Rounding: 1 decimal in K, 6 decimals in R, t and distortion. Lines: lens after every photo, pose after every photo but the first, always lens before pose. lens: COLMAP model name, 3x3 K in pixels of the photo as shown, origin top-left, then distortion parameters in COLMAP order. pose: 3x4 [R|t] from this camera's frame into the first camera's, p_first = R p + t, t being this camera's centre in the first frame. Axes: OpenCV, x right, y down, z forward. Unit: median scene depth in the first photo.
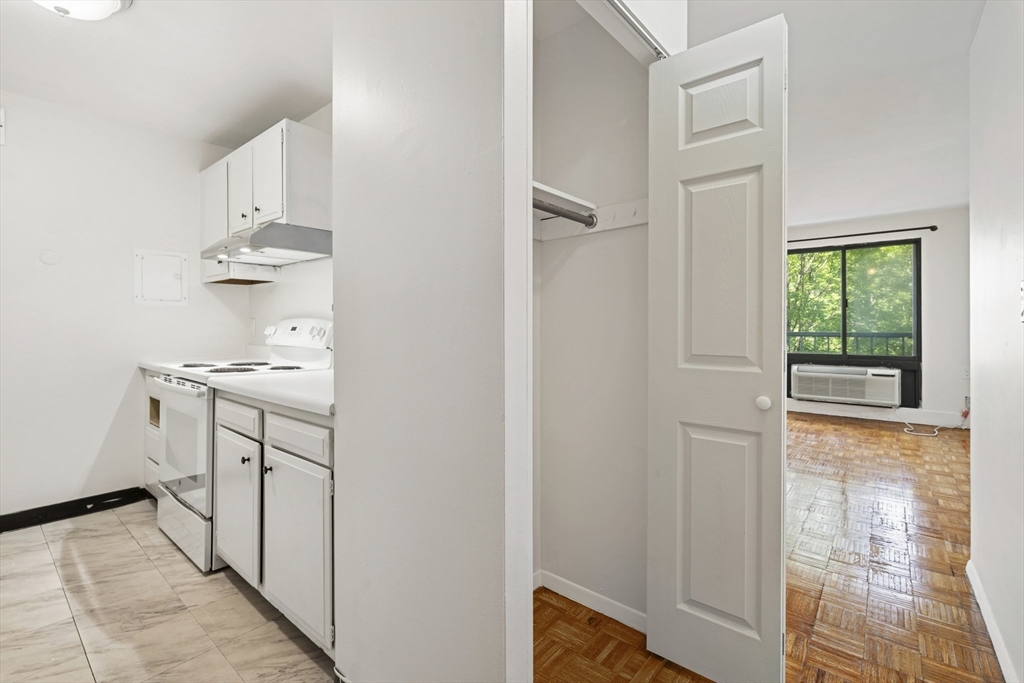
lens RADIAL K [[453.5, 0, 511.1], [0, 453.5, 326.2], [0, 0, 1]] dist [-0.002134, -0.000620]
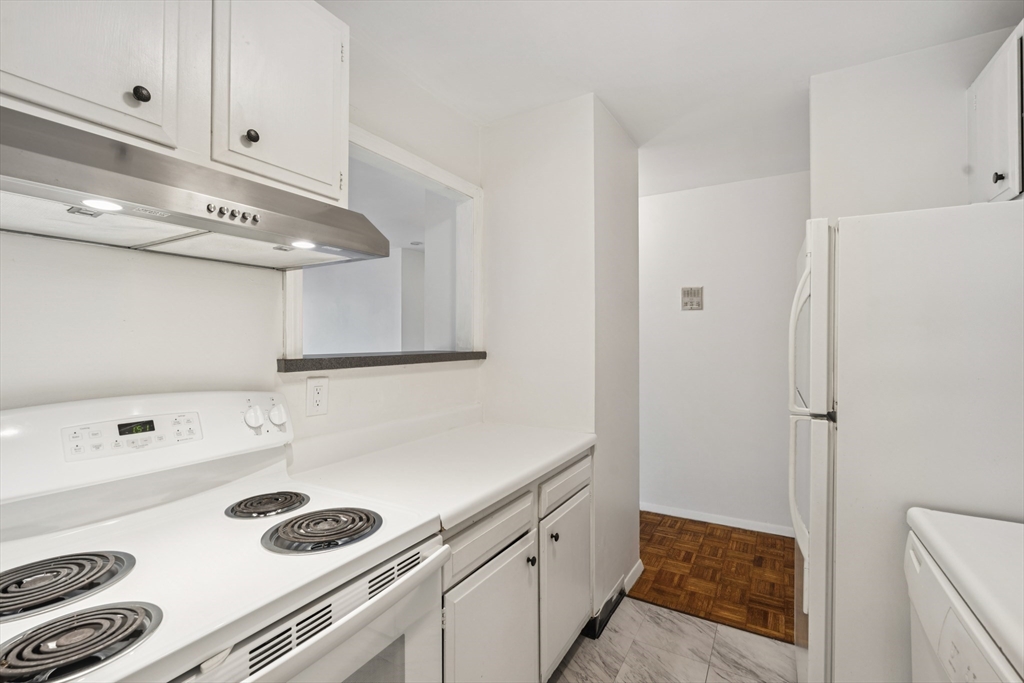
lens RADIAL K [[451.5, 0, 511.2], [0, 451.5, 335.2], [0, 0, 1]] dist [-0.002270, 0.000014]
pose [[-0.158924, 0.013993, 0.987192, -0.872511], [0.001197, 0.999902, -0.013981, -0.062121], [-0.987290, -0.001040, -0.158925, 0.730258]]
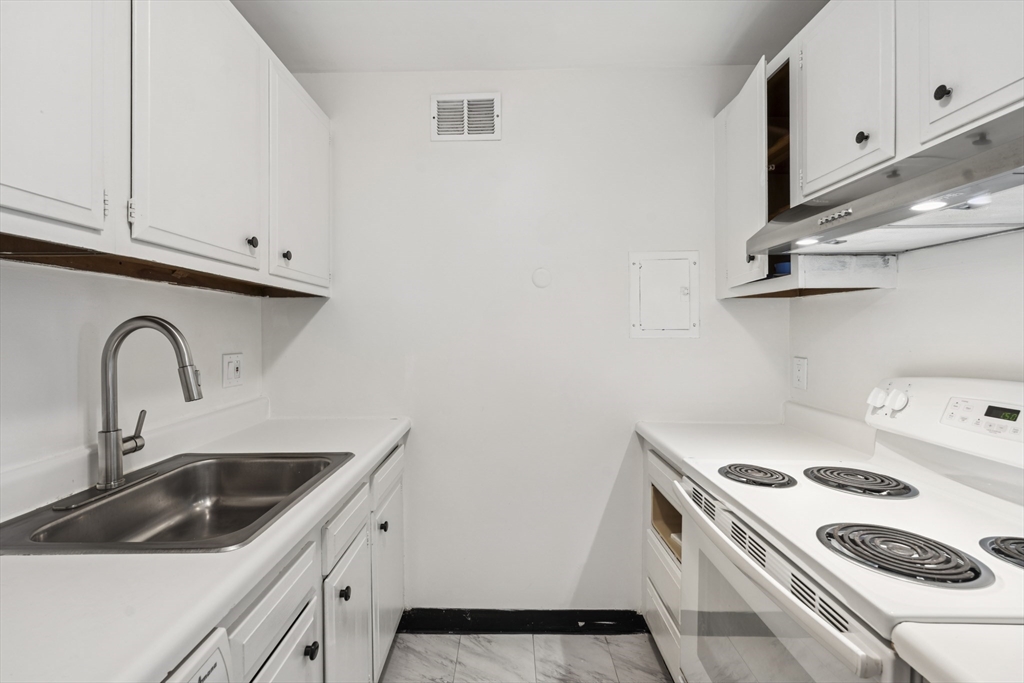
lens RADIAL K [[451.5, 0, 511.2], [0, 451.5, 335.2], [0, 0, 1]] dist [-0.002270, 0.000014]
pose [[0.639904, 0.007926, -0.768414, -0.432541], [0.003579, 0.999905, 0.013294, -0.061268], [0.768446, -0.011257, 0.639815, 0.438057]]
